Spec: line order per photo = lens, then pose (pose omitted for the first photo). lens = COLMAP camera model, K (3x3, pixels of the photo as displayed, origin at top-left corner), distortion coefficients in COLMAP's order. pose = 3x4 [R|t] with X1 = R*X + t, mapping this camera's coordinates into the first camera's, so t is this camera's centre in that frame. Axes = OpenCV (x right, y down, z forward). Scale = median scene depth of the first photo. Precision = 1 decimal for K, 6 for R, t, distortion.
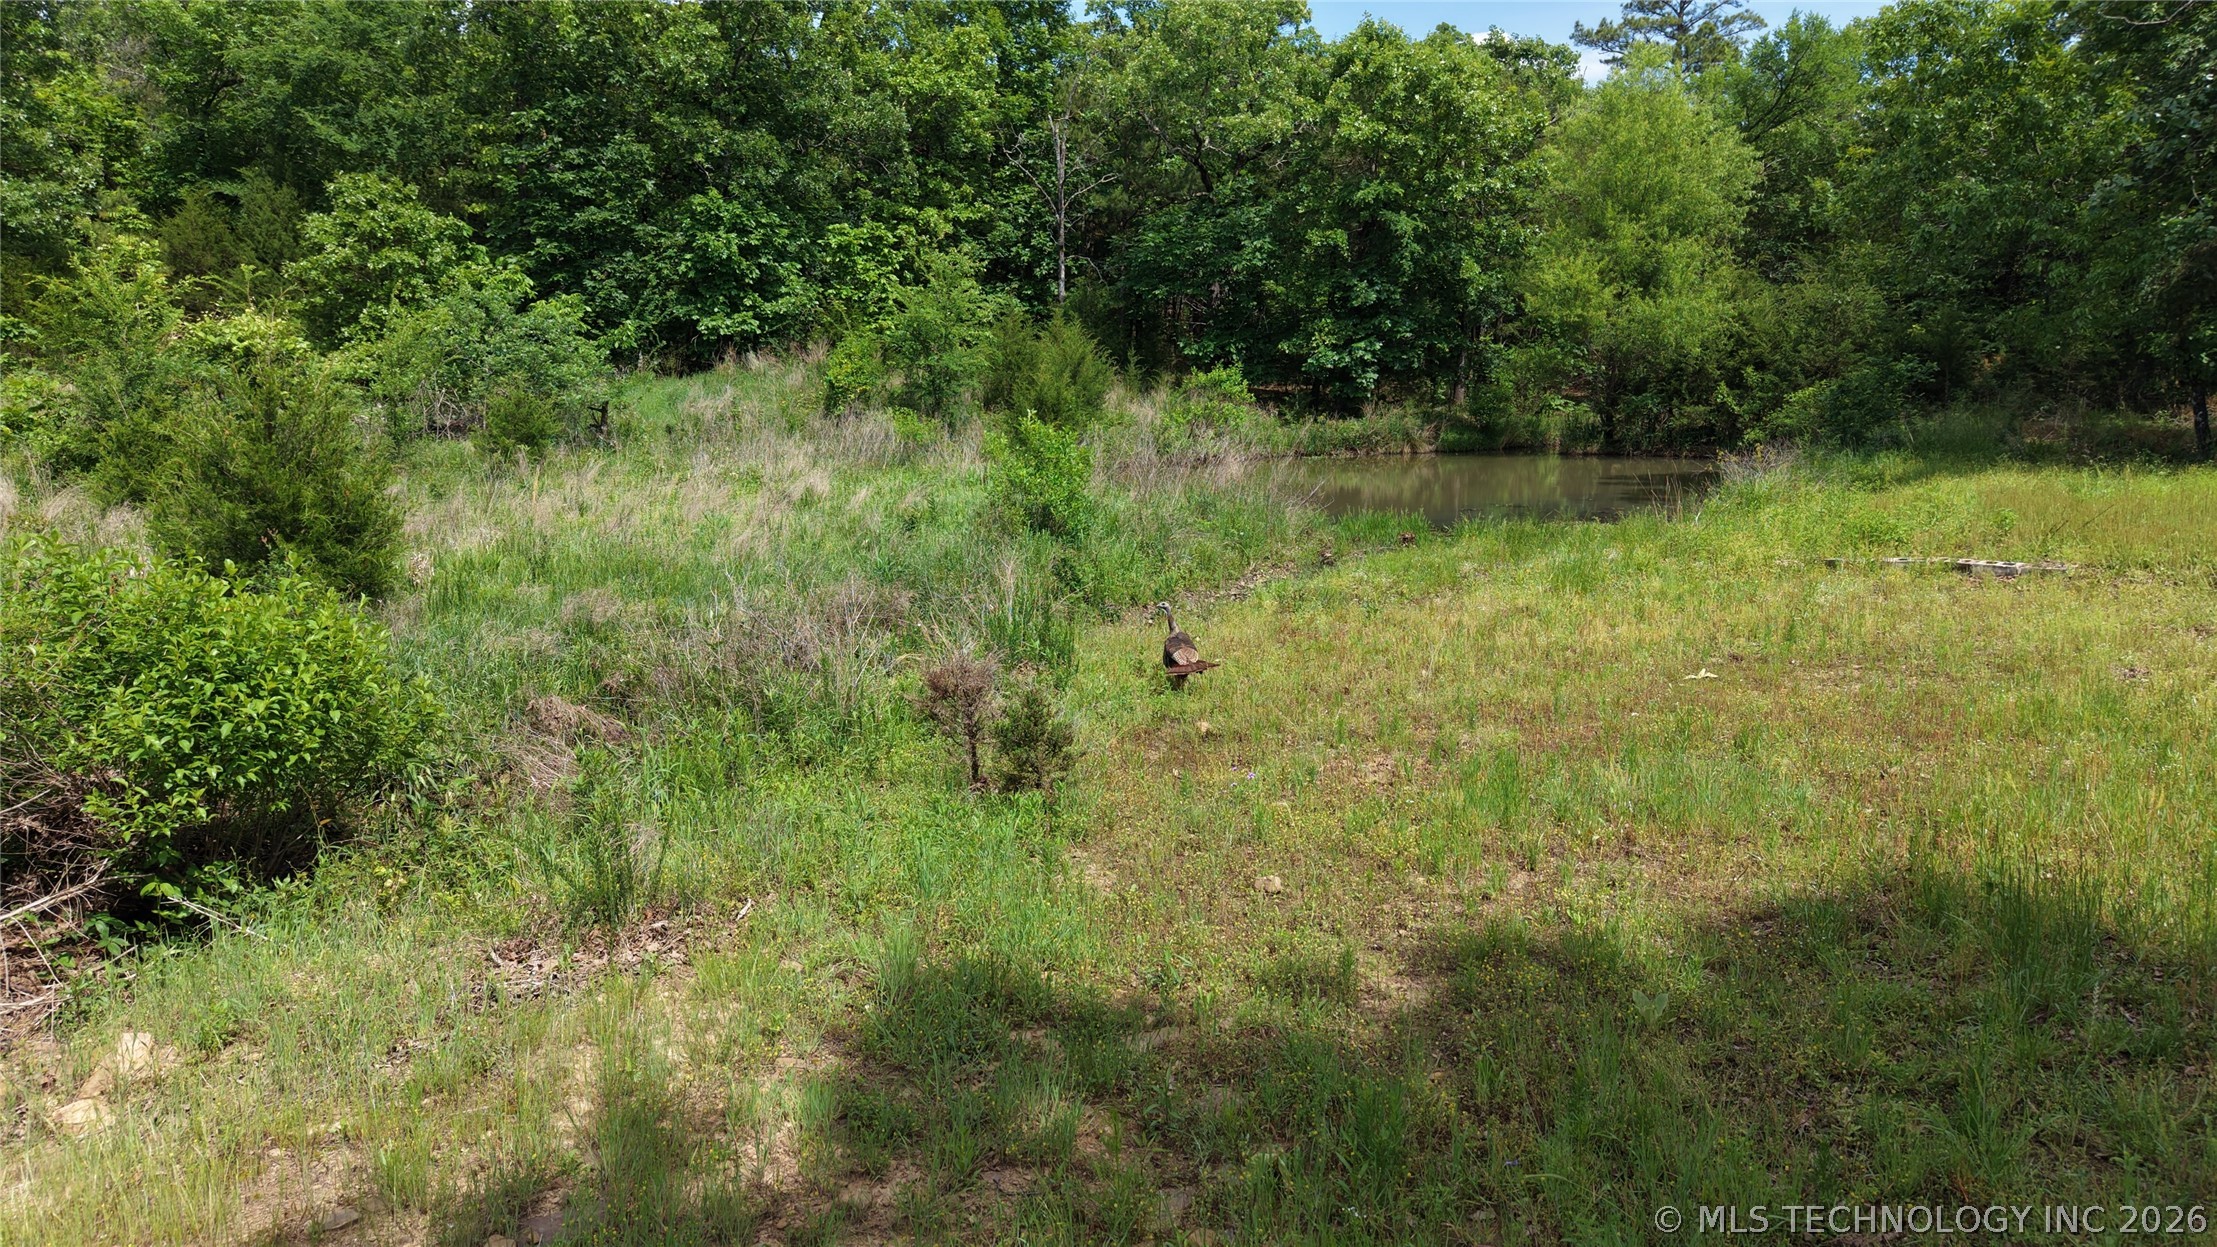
lens RADIAL K [[1523.2, 0, 1095.2], [0, 1523.2, 630.4], [0, 0, 1]] dist [0.032739, -0.033648]
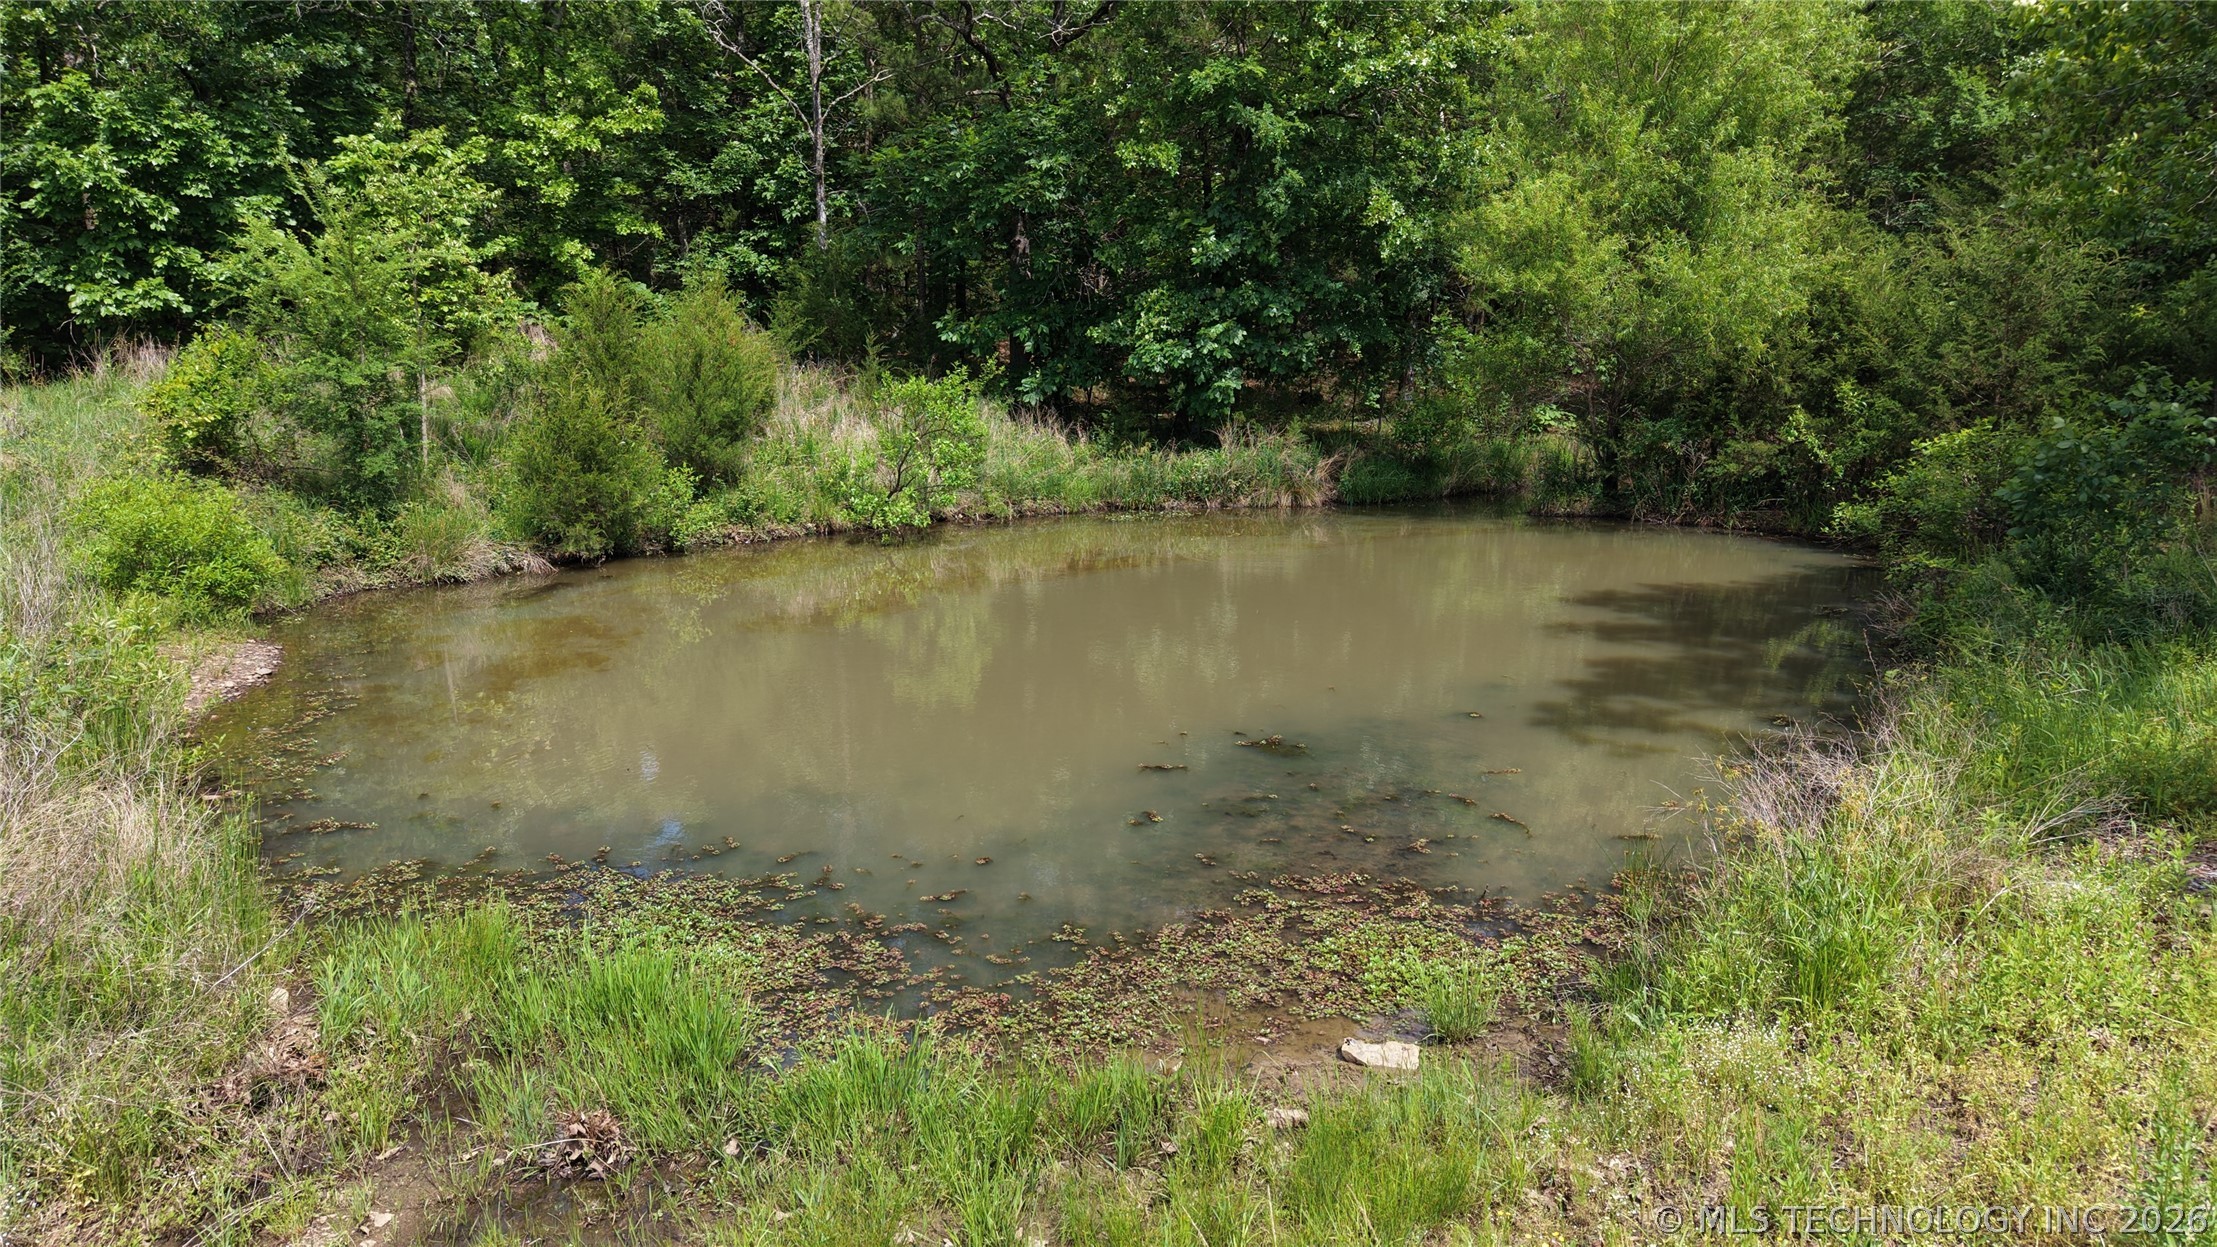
lens RADIAL K [[1523.2, 0, 1088.4], [0, 1523.2, 666.7], [0, 0, 1]] dist [0.032739, -0.033648]
pose [[0.998687, 0.015966, -0.048669, 0.182103], [-0.013524, 0.998653, 0.050099, -0.094458], [0.049403, -0.049375, 0.997558, 0.429821]]
